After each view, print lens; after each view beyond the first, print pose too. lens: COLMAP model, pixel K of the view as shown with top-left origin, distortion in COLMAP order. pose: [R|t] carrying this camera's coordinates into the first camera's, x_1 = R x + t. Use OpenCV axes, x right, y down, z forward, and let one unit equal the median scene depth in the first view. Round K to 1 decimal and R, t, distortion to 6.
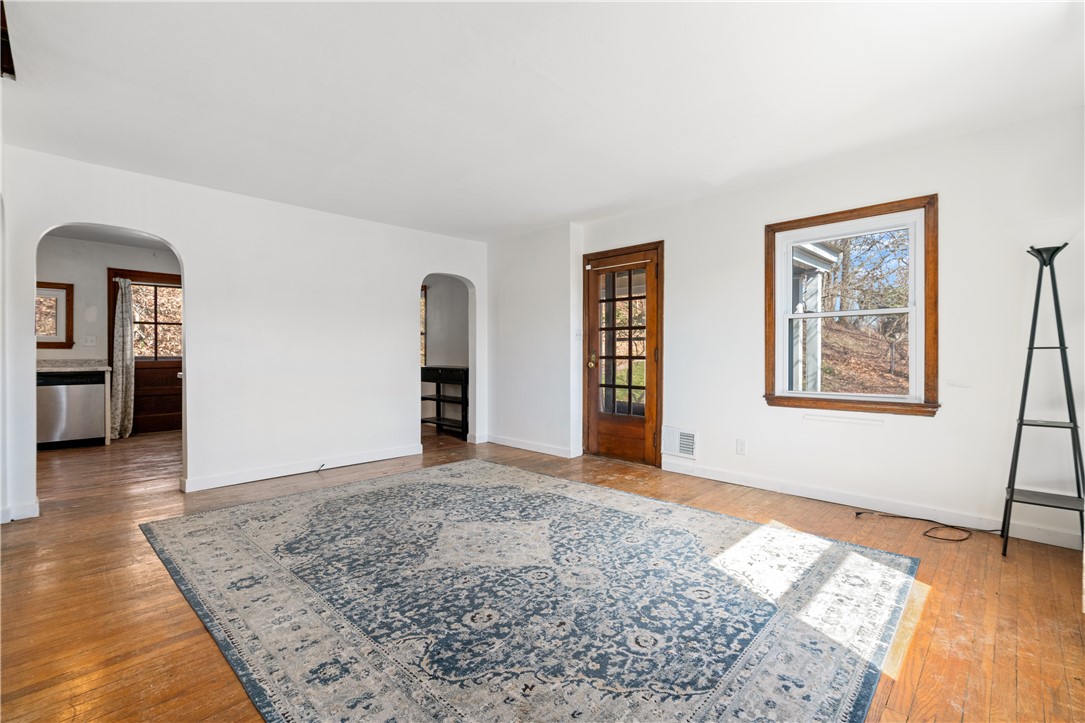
lens RADIAL K [[491.1, 0, 541.0], [0, 491.1, 351.5], [0, 0, 1]] dist [-0.002393, 0.000443]
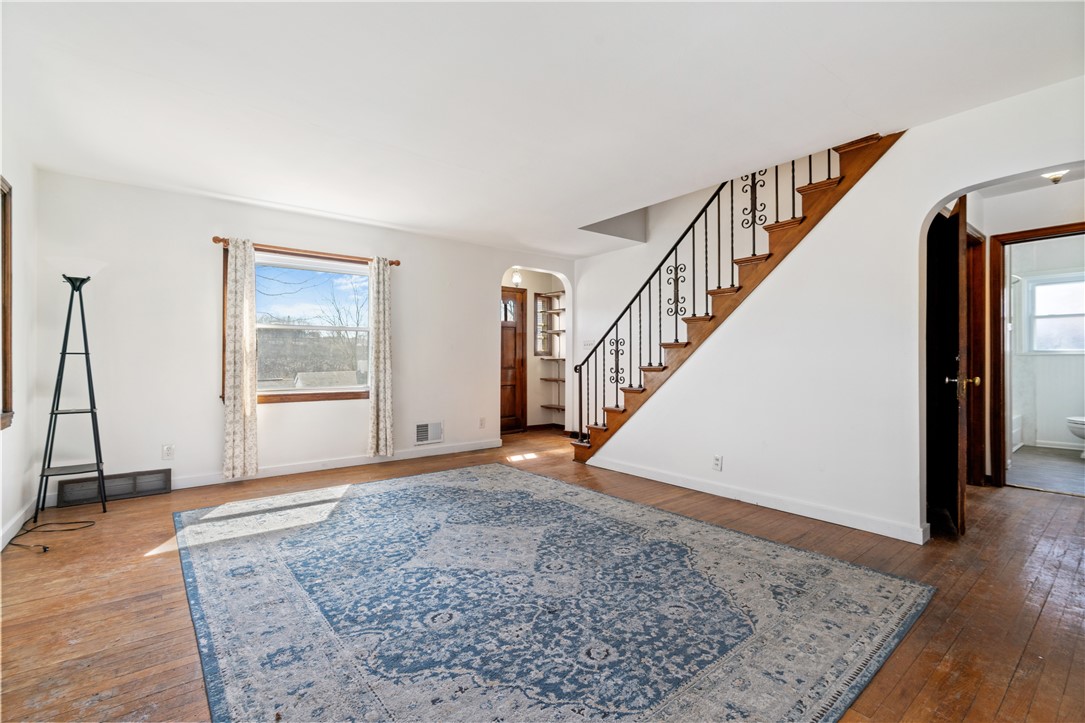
lens RADIAL K [[491.1, 0, 541.0], [0, 491.1, 351.5], [0, 0, 1]] dist [-0.002393, 0.000443]
pose [[-0.991928, 0.001363, 0.126798, -0.351515], [-0.001173, 0.999801, -0.019927, 0.010453], [-0.126800, -0.019915, -0.991728, 2.022251]]
